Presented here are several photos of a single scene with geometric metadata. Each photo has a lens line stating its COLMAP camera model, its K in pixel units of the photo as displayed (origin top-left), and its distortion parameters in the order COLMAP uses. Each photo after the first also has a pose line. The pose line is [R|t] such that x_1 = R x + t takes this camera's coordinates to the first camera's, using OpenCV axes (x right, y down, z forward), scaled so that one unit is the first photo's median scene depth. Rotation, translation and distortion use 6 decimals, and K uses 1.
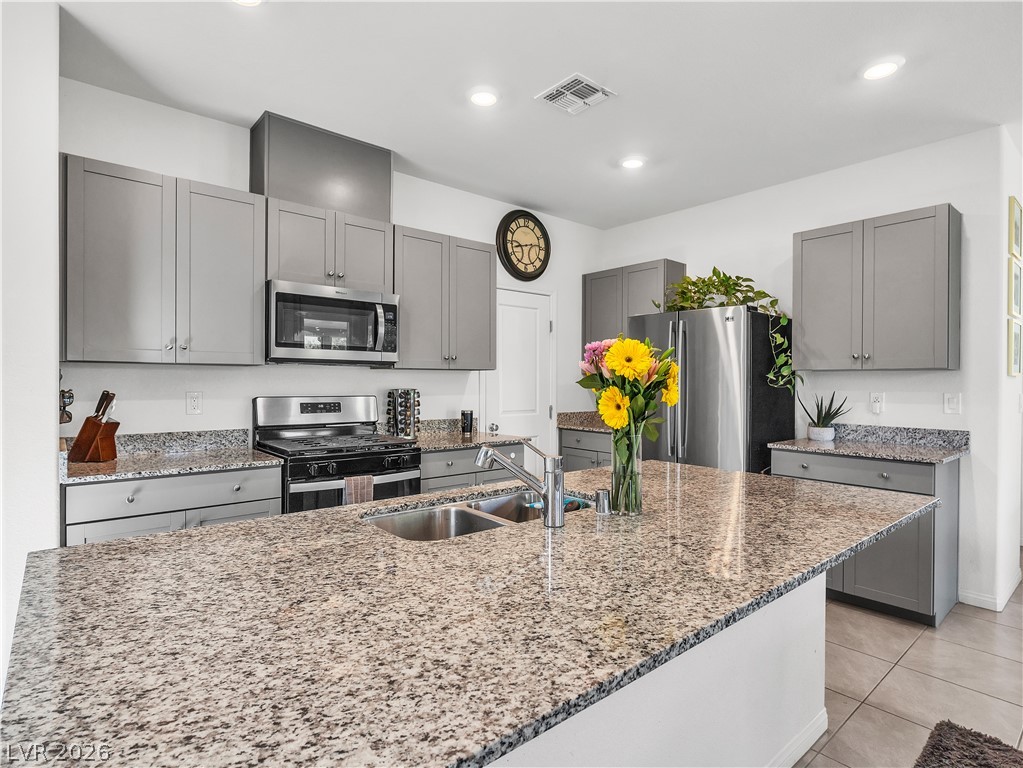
lens RADIAL K [[535.8, 0, 511.5], [0, 535.8, 384.0], [0, 0, 1]] dist [-0.003548, 0.000077]
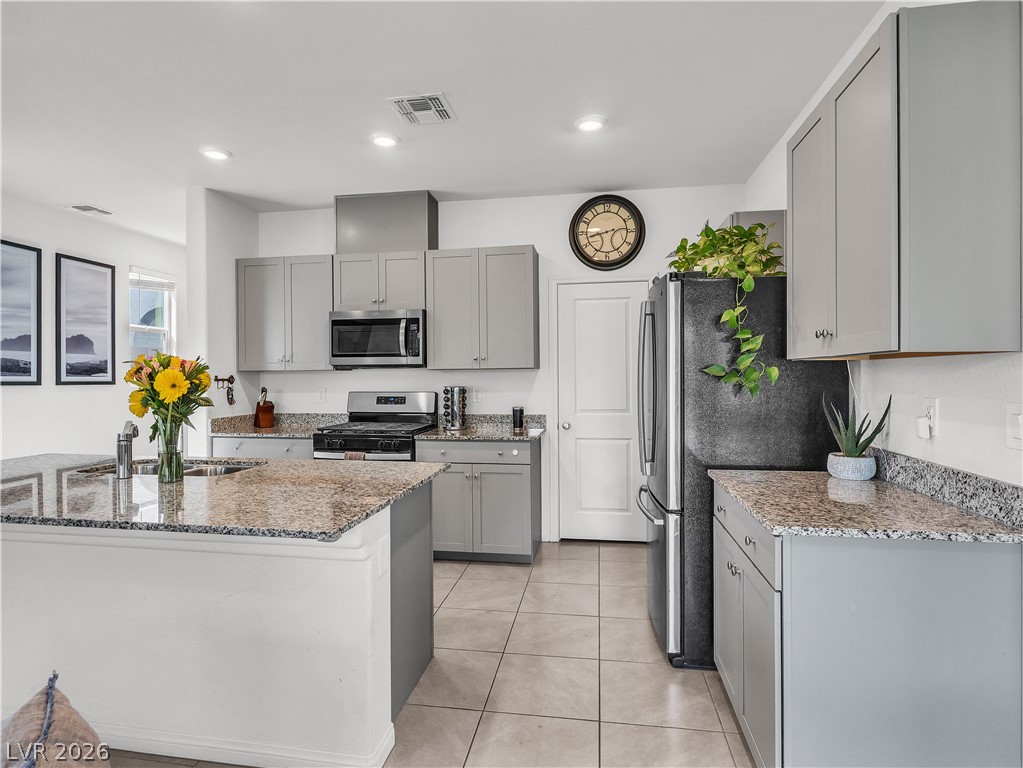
lens RADIAL K [[557.2, 0, 499.3], [0, 557.2, 378.8], [0, 0, 1]] dist [-0.004215, -0.000763]
pose [[0.646548, -0.003111, -0.762867, 0.807145], [0.005922, 0.999982, 0.000942, -0.008411], [0.762850, -0.005126, 0.646555, 0.293305]]
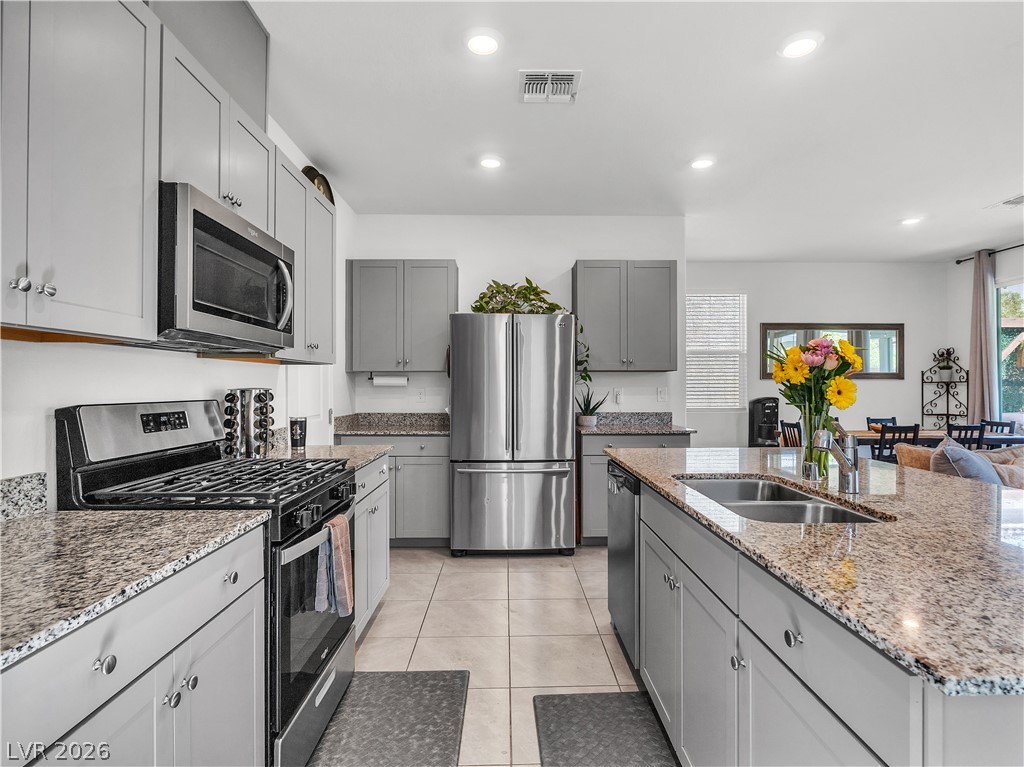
lens RADIAL K [[533.3, 0, 512.0], [0, 533.3, 383.5], [0, 0, 1]] dist [-0.005429, -0.000732]
pose [[0.633953, -0.001077, 0.773371, -0.521194], [0.006689, 0.999969, -0.004091, 0.007796], [-0.773342, 0.007767, 0.633941, 0.327908]]
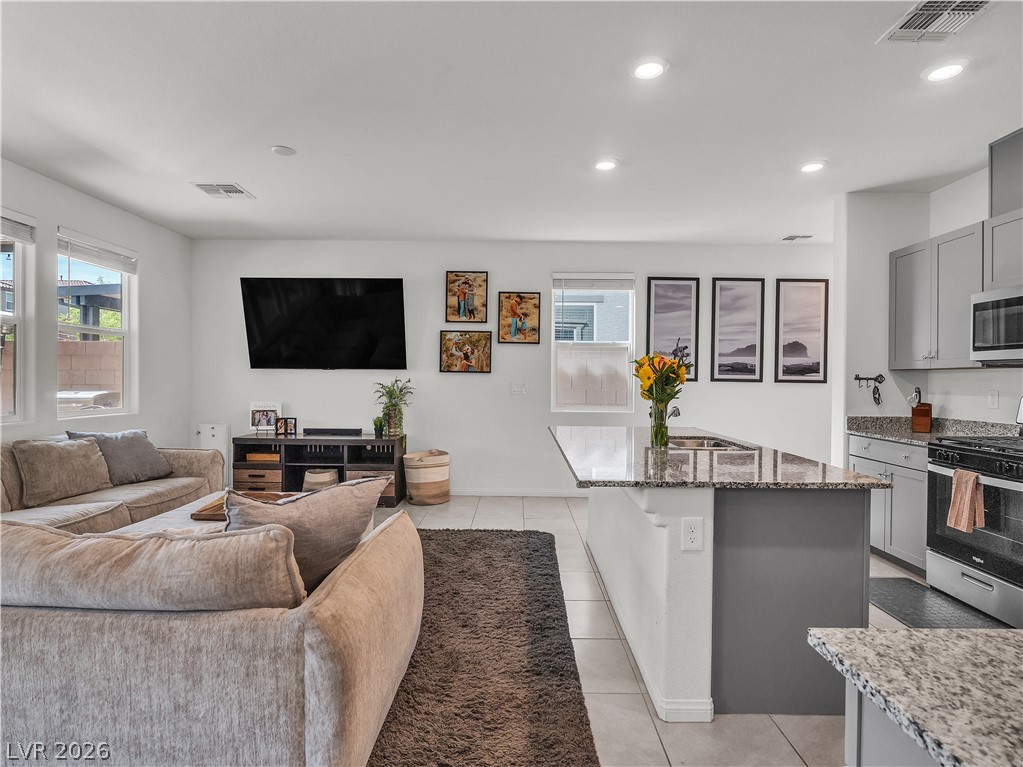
lens RADIAL K [[535.8, 0, 511.5], [0, 535.8, 383.5], [0, 0, 1]] dist [-0.003548, 0.000077]
pose [[-0.652172, -0.002561, -0.758067, 0.872820], [-0.012017, 0.999904, 0.006961, 0.003144], [0.757976, 0.013649, -0.652140, 0.798156]]
